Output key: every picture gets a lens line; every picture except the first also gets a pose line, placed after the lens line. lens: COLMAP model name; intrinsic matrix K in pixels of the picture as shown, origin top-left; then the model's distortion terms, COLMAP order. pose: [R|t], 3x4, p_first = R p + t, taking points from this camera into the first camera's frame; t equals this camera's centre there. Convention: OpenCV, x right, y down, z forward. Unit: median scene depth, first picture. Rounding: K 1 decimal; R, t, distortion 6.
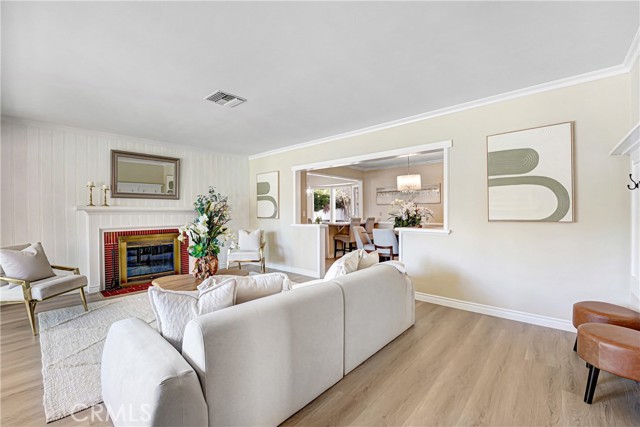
lens RADIAL K [[274.5, 0, 316.7], [0, 274.5, 212.5], [0, 0, 1]] dist [-0.015529, 0.003045]
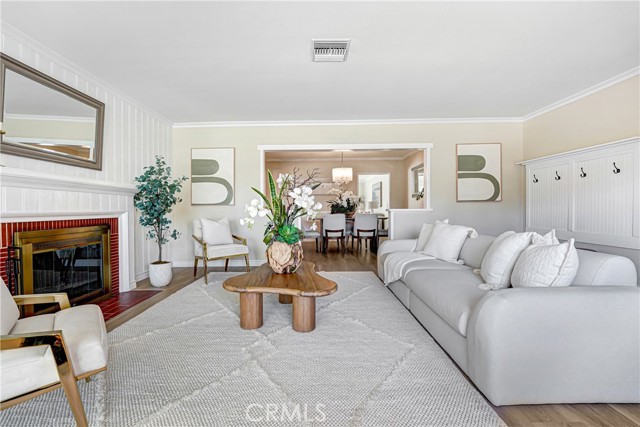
lens RADIAL K [[274.5, 0, 314.0], [0, 274.5, 213.2], [0, 0, 1]] dist [-0.015529, 0.003045]
pose [[0.748293, -0.009381, 0.663302, -0.559526], [0.006822, 0.999956, 0.006446, 0.047679], [-0.663333, -0.000299, 0.748324, 0.237469]]
